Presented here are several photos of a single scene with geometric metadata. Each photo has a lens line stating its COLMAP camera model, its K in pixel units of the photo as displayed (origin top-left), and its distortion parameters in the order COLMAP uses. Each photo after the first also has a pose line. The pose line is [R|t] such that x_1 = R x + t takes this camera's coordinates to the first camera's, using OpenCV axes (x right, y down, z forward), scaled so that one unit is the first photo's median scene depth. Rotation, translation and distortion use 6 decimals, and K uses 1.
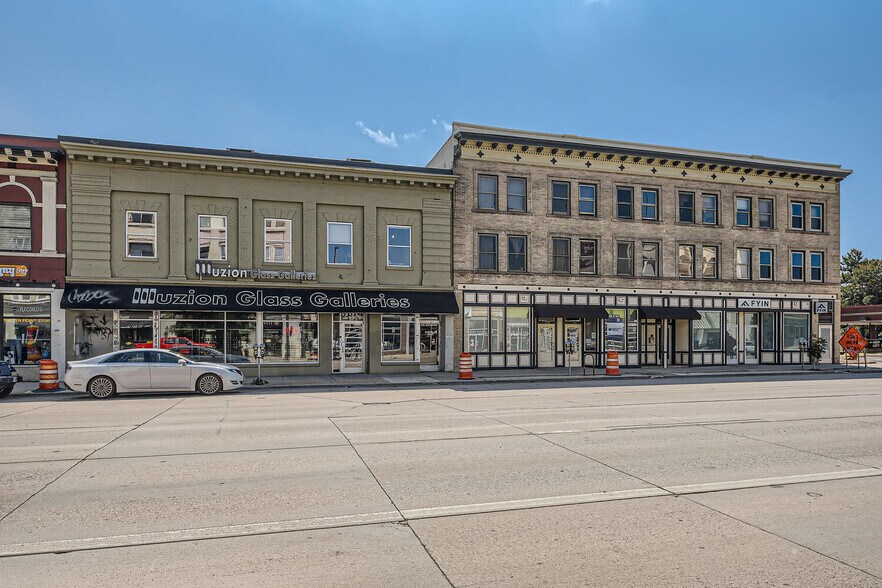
lens RADIAL K [[561.6, 0, 441.7], [0, 561.6, 336.3], [0, 0, 1]] dist [0.003620, 0.000461]
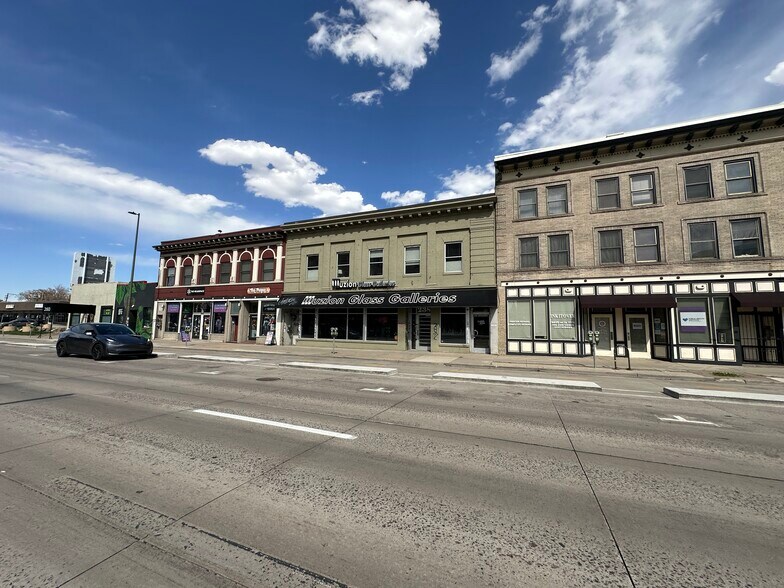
lens RADIAL K [[311.7, 0, 399.3], [0, 311.7, 290.4], [0, 0, 1]] dist [-0.000198, -0.000058]
pose [[0.775598, -0.053445, -0.628961, 0.288680], [-0.009228, 0.995343, -0.095956, -0.007433], [0.631160, 0.080228, 0.771492, 0.342247]]
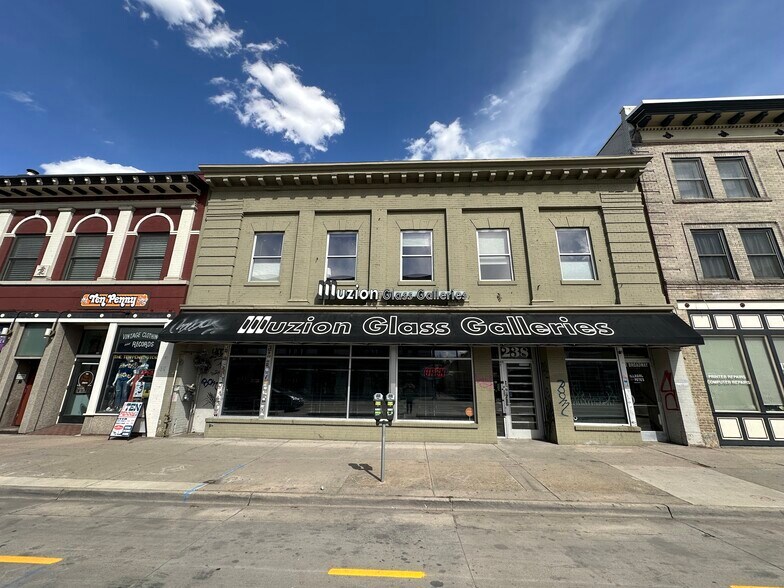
lens RADIAL K [[311.8, 0, 394.3], [0, 311.8, 290.4], [0, 0, 1]] dist [-0.001002, 0.000626]
pose [[0.940736, -0.079809, -0.329616, -0.166054], [-0.012579, 0.963036, -0.269078, -0.001831], [0.338907, 0.257277, 0.904959, 0.558136]]
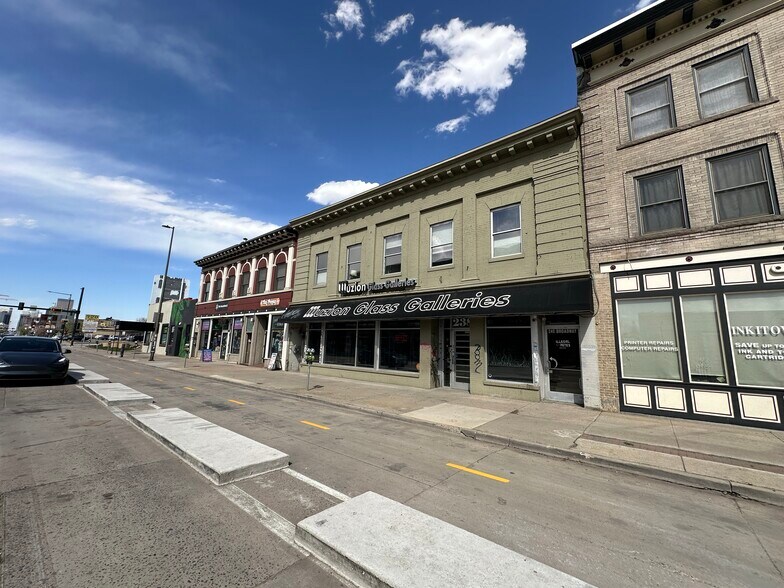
lens RADIAL K [[313.8, 0, 395.2], [0, 313.8, 290.8], [0, 0, 1]] dist [0.000383, 0.000591]
pose [[0.559643, -0.121262, -0.819814, 0.189723], [-0.023119, 0.986568, -0.161710, -0.001750], [0.828411, 0.109453, 0.549322, 0.629669]]
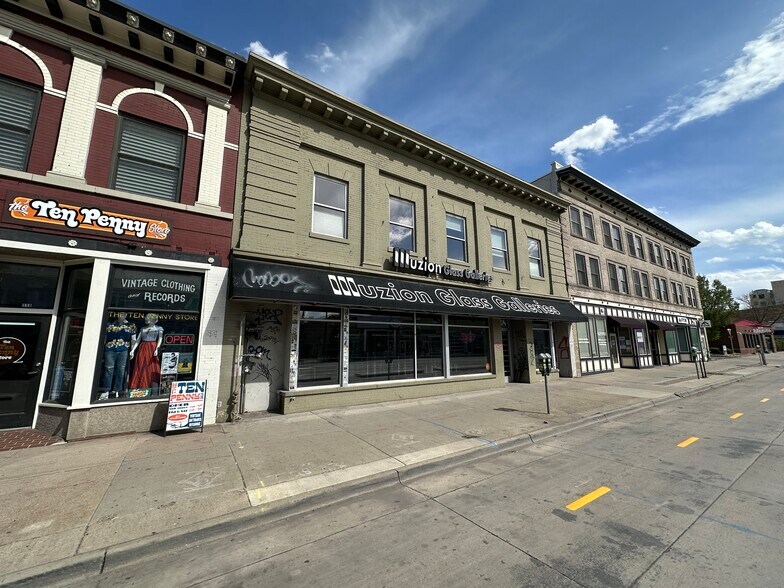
lens RADIAL K [[308.8, 0, 392.0], [0, 308.8, 294.0], [0, 0, 1]] dist [-0.002517, -0.000311]
pose [[0.960384, 0.042514, 0.275417, -0.490729], [0.001805, 0.987325, -0.158702, 0.000316], [-0.278673, 0.152912, 0.948135, 0.524700]]
